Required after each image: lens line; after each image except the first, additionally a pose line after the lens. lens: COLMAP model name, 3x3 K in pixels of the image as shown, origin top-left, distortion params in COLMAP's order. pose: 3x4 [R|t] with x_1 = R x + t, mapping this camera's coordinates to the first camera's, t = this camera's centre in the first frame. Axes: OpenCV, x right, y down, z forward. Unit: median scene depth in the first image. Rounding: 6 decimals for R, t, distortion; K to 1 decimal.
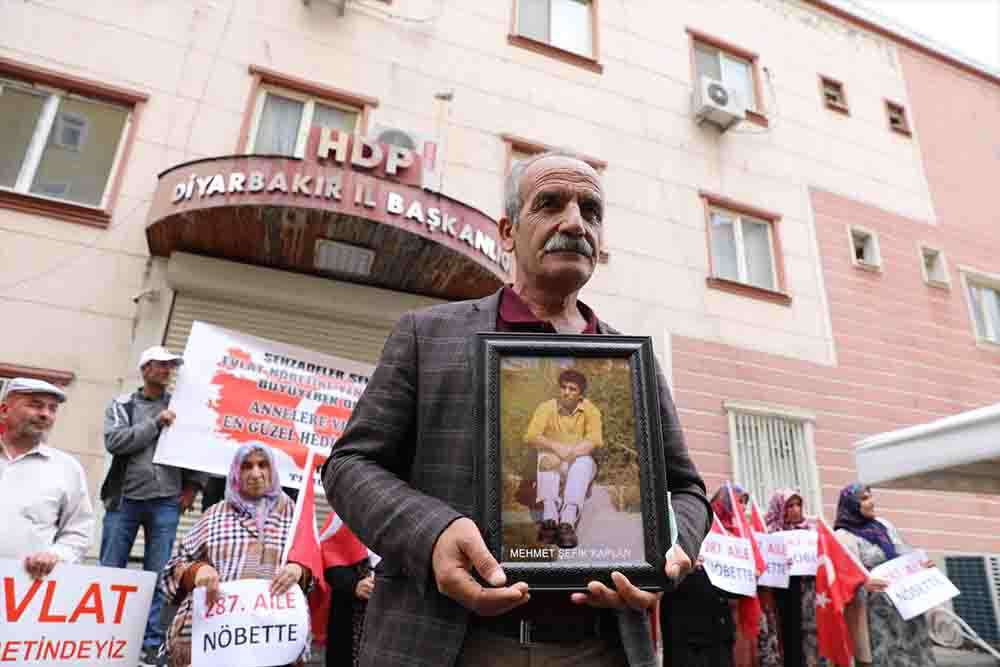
lens RADIAL K [[662.2, 0, 500.0], [0, 662.2, 333.5], [0, 0, 1]] dist [-0.073443, 0.000968]
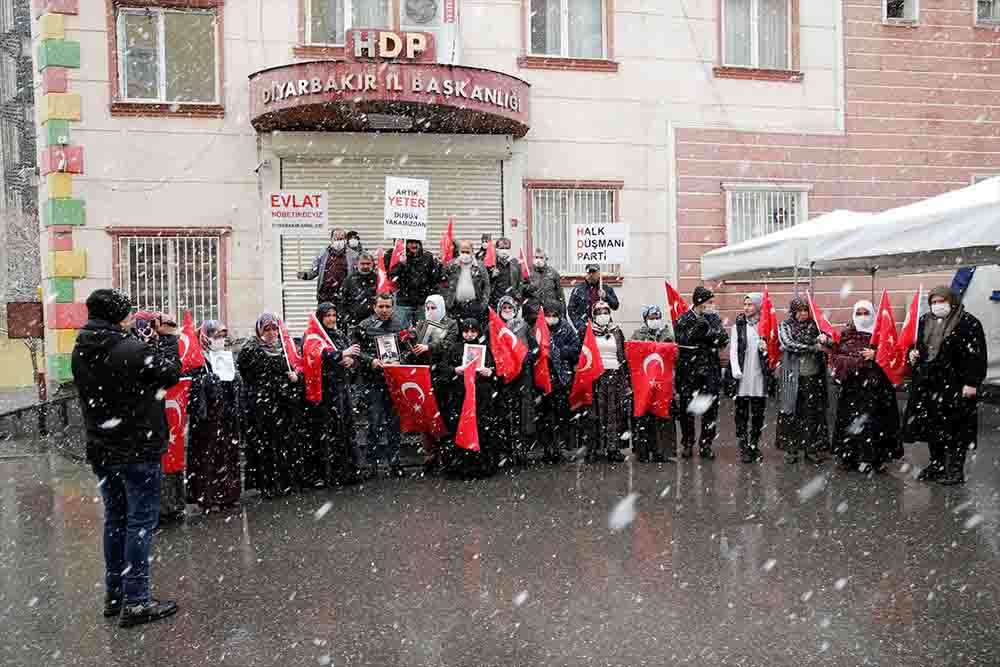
lens RADIAL K [[662.2, 0, 500.0], [0, 662.2, 333.5], [0, 0, 1]] dist [-0.073443, 0.000968]
pose [[0.979532, -0.033837, -0.198422, 0.246088], [0.111723, 0.911379, 0.396113, -0.234170], [0.167434, -0.410174, 0.896506, -0.364616]]
